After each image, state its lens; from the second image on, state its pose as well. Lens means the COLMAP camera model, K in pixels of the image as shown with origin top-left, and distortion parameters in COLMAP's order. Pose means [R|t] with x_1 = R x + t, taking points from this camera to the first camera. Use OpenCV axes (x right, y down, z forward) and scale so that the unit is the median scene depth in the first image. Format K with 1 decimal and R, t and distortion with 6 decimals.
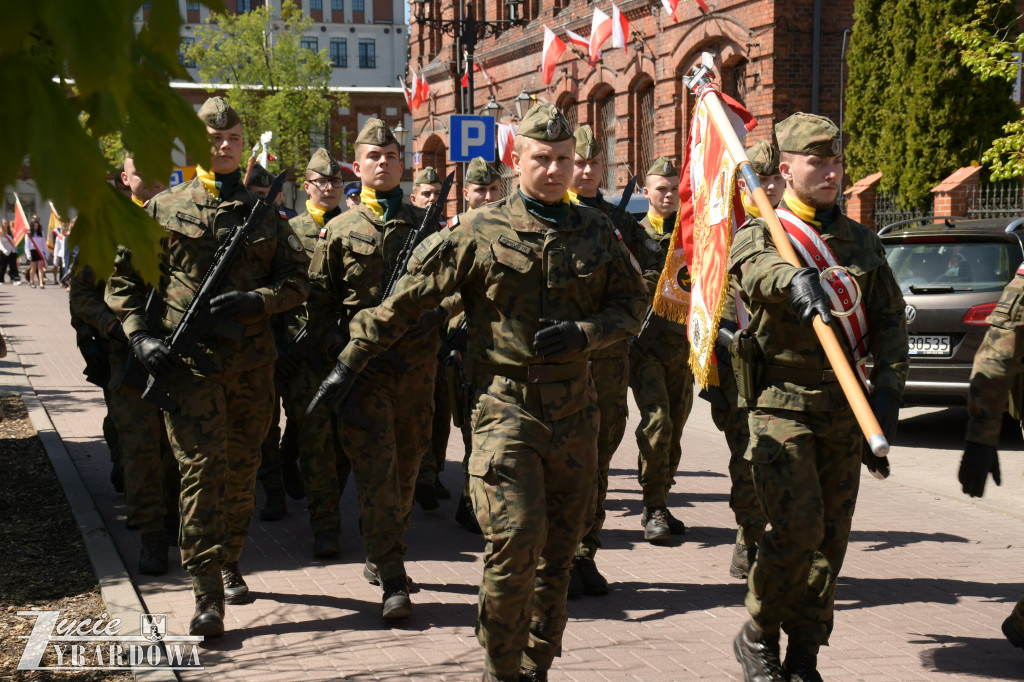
lens RADIAL K [[1846.2, 0, 512.0], [0, 1846.2, 341.0], [0, 0, 1]] dist [0.331997, 0.891007]
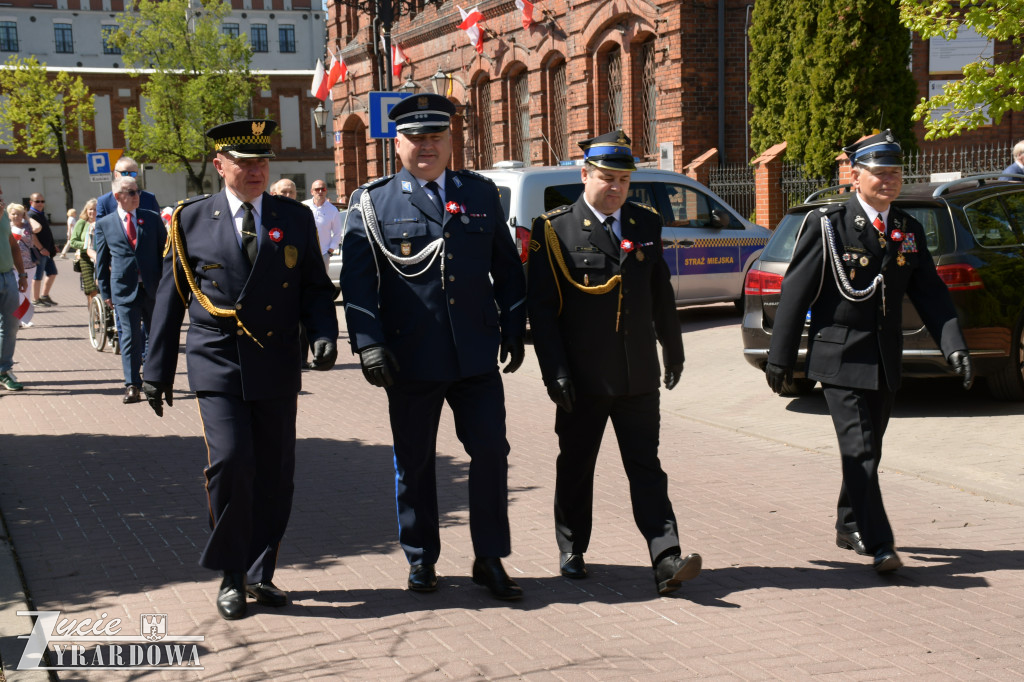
lens RADIAL K [[2241.8, 0, 515.0], [0, 2241.8, 335.9], [0, 0, 1]] dist [0.474262, 2.027706]
pose [[0.999405, -0.023168, 0.025539, 0.012686], [0.023197, 0.999731, -0.000836, 0.015224], [-0.025513, 0.001428, 0.999673, -0.255268]]
